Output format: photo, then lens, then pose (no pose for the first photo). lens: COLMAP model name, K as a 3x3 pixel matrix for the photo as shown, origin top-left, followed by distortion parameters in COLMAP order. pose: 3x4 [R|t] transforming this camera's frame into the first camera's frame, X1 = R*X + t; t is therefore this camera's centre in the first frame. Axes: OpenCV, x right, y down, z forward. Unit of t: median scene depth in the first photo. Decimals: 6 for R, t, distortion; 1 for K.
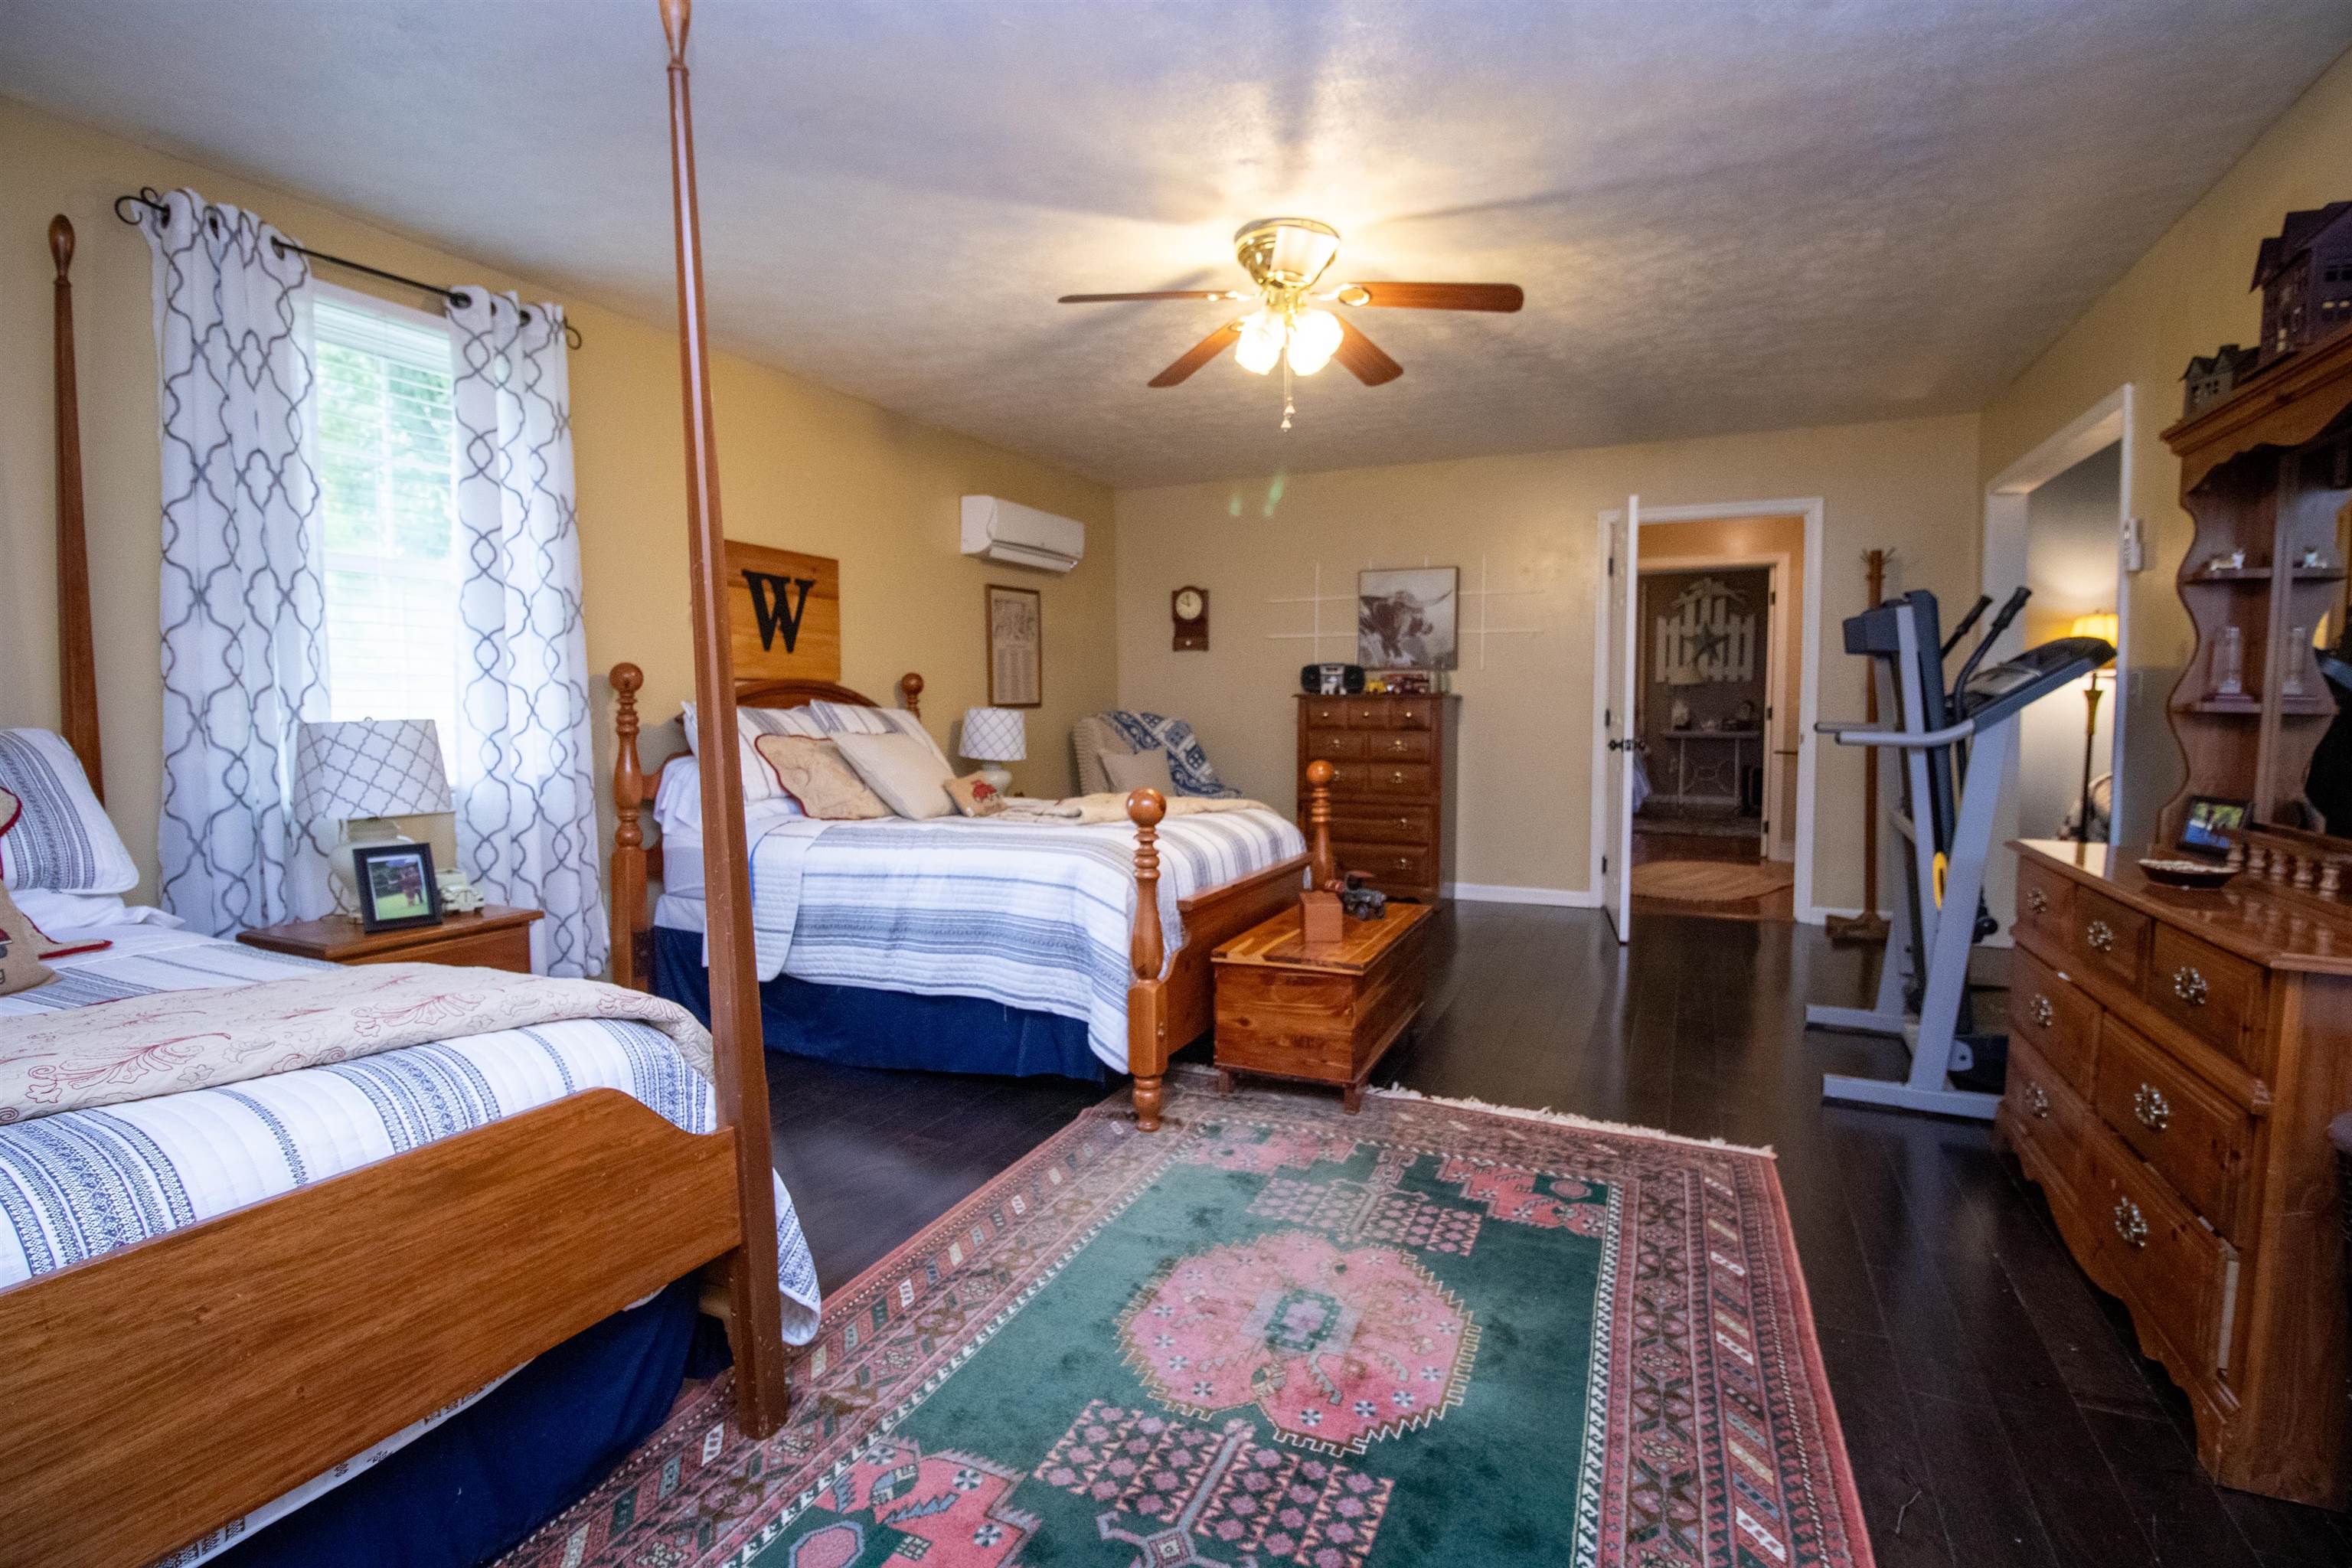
lens RADIAL K [[1137.6, 0, 1188.8], [0, 1137.6, 762.7], [0, 0, 1]] dist [0.002207, -0.011315]
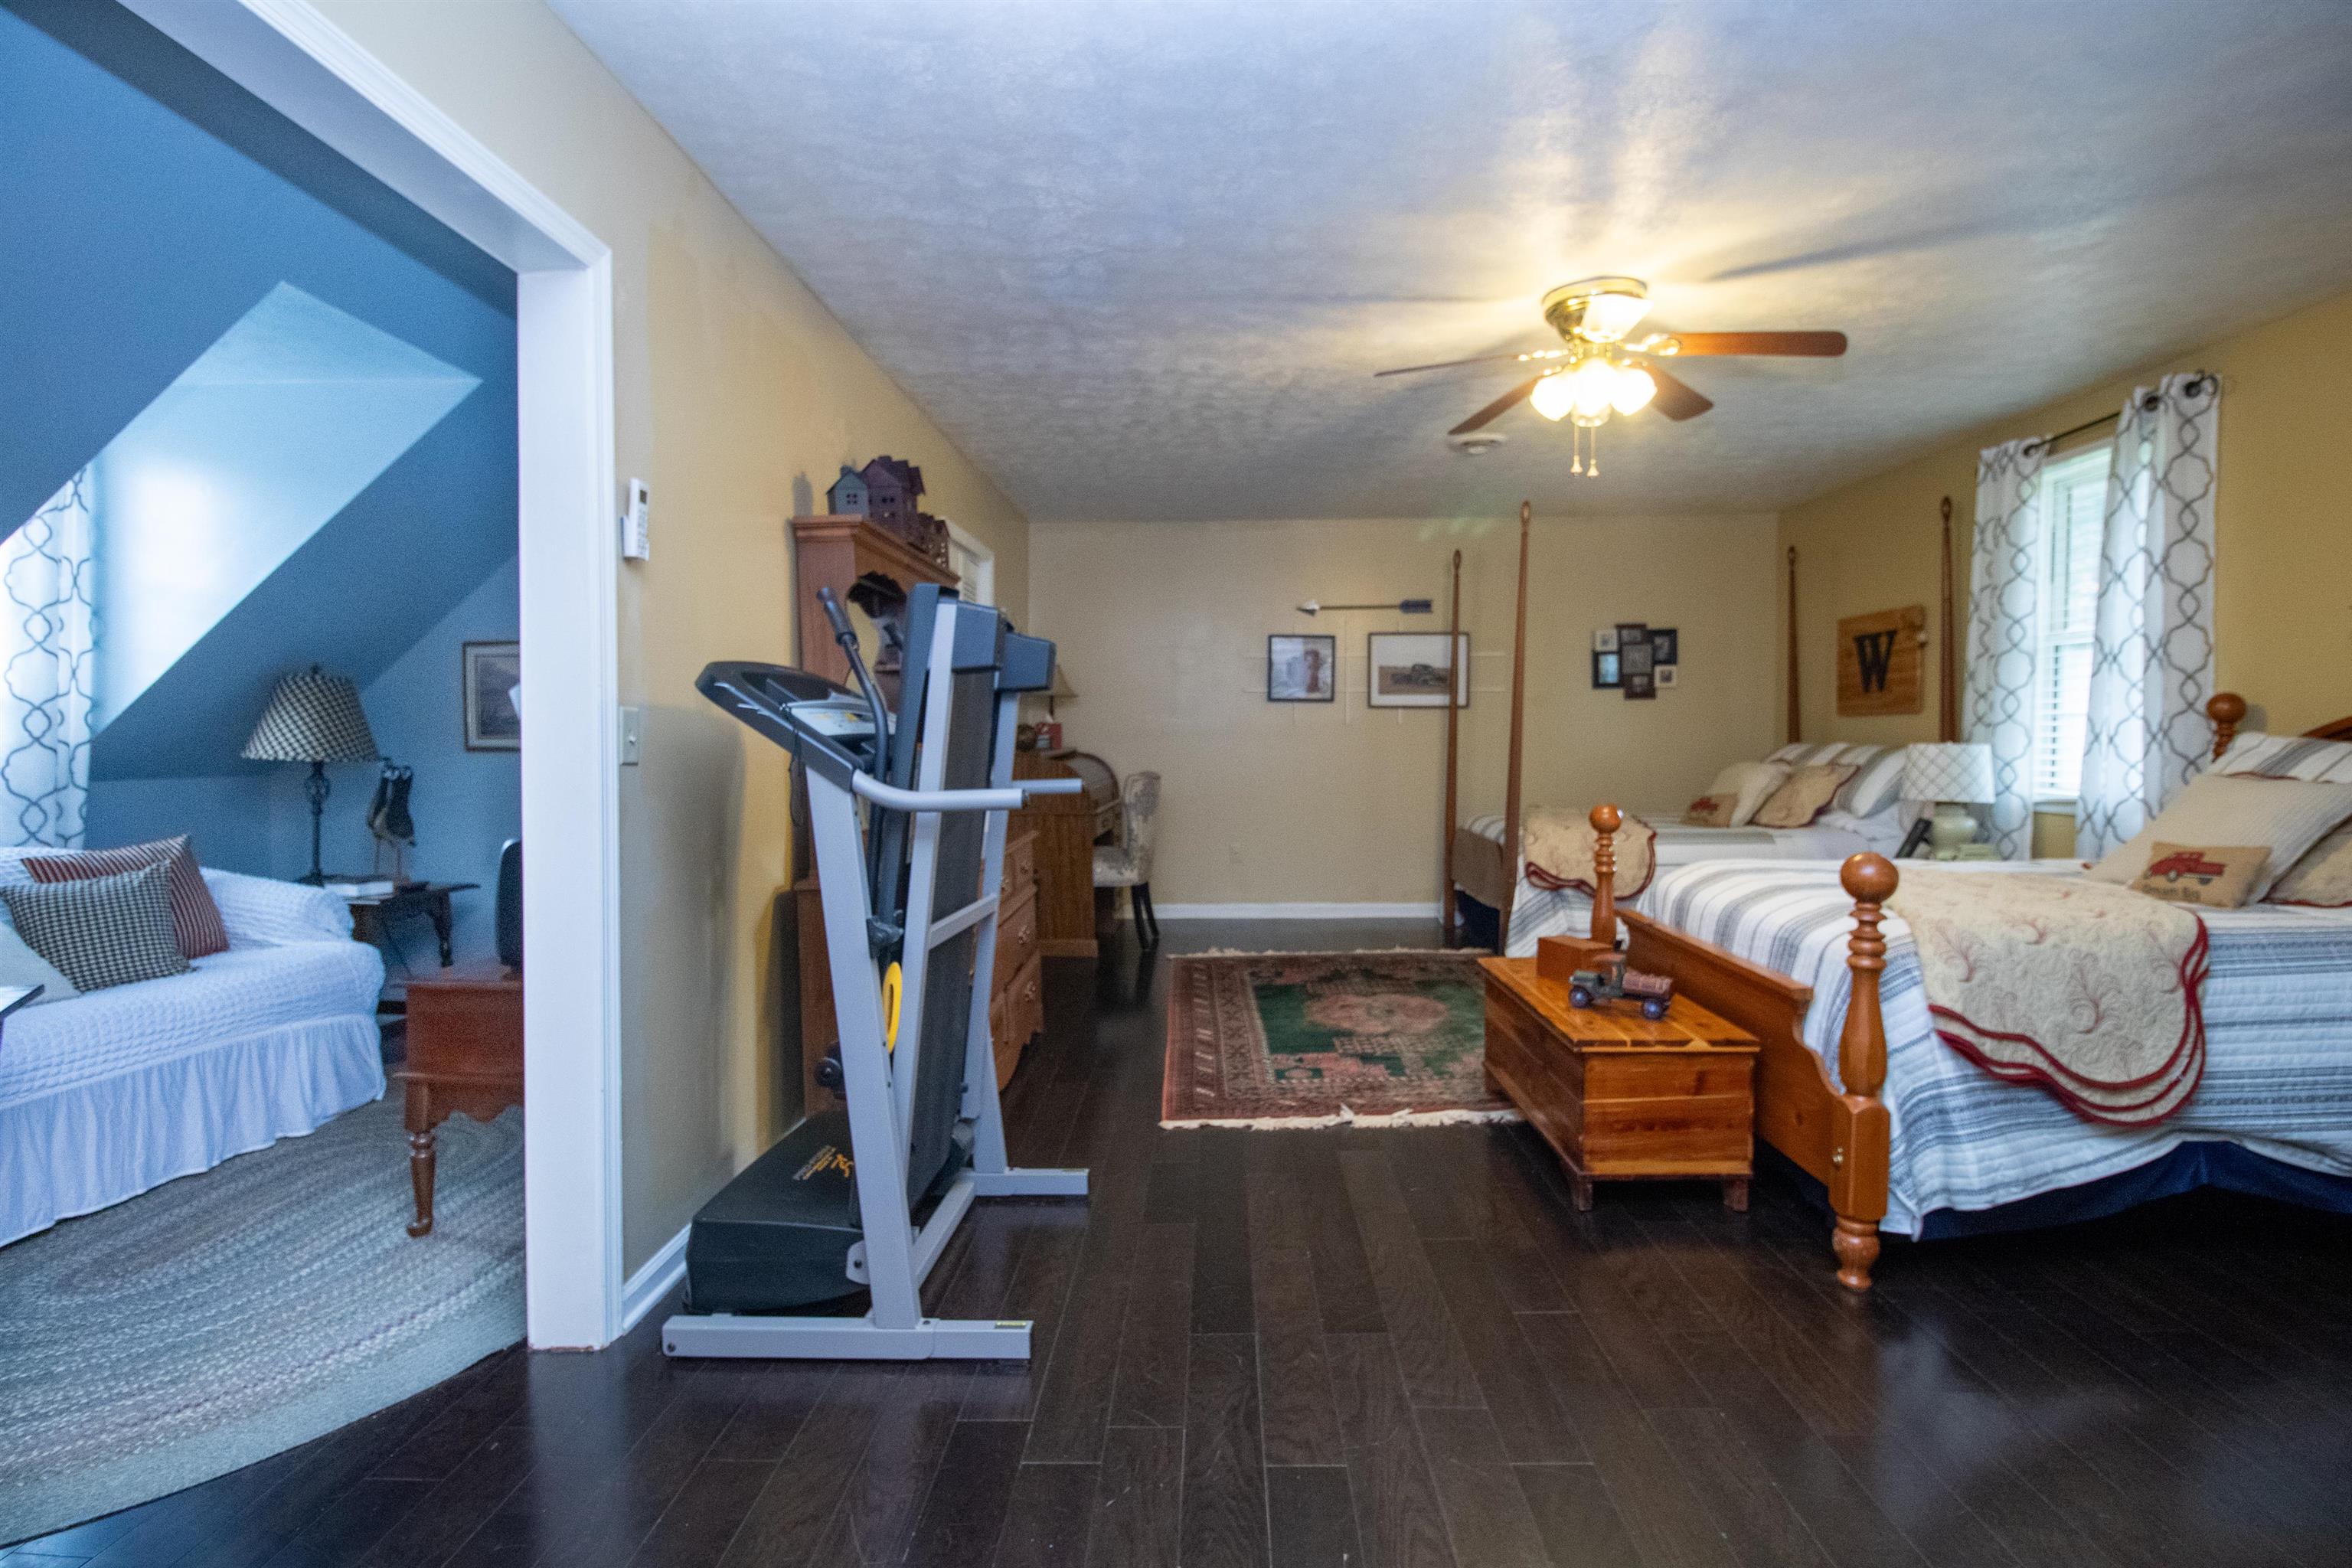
lens RADIAL K [[1137.6, 0, 1189.0], [0, 1137.6, 769.2], [0, 0, 1]] dist [0.002207, -0.011315]
pose [[-0.926562, 0.014764, -0.375851, 0.999890], [-0.014097, 0.997164, 0.073922, -0.119661], [0.375877, 0.073791, -0.923727, 2.247162]]
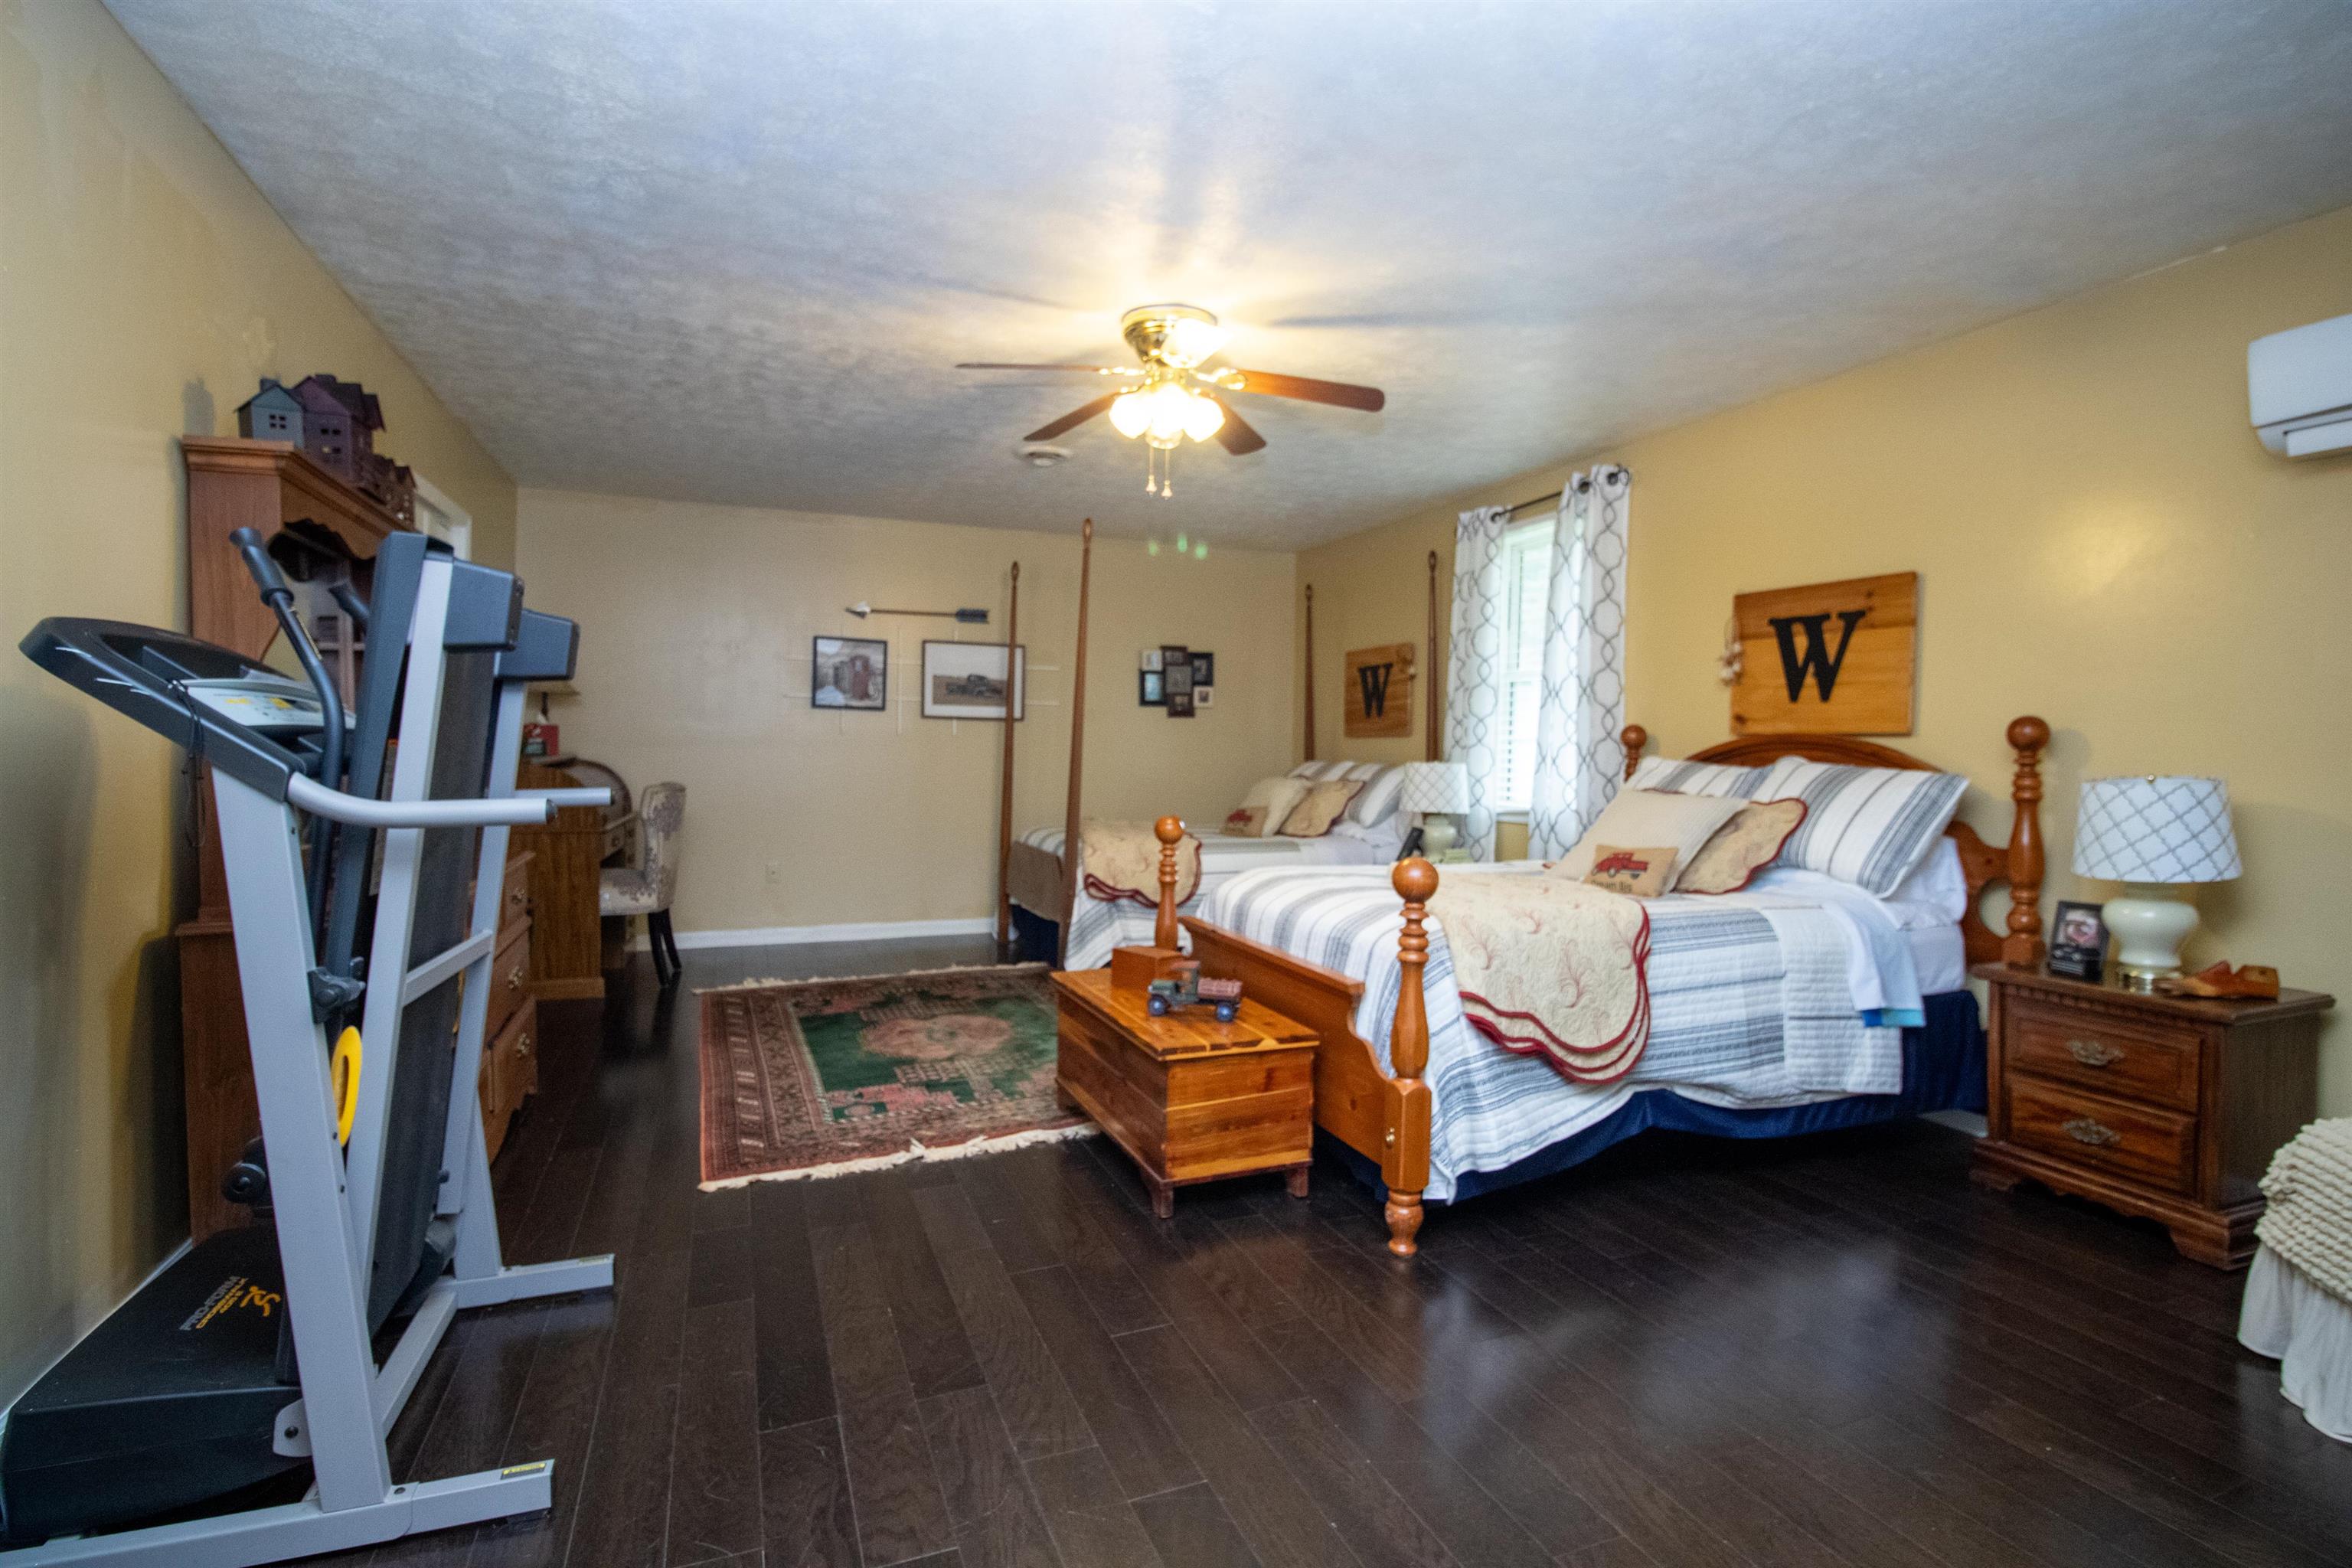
lens RADIAL K [[1137.6, 0, 1193.6], [0, 1137.6, 771.8], [0, 0, 1]] dist [0.002207, -0.011315]
pose [[-0.696973, 0.001361, -0.717096, 1.014922], [-0.049212, 0.997550, 0.049724, -0.109685], [0.715407, 0.069946, -0.695199, 2.169795]]
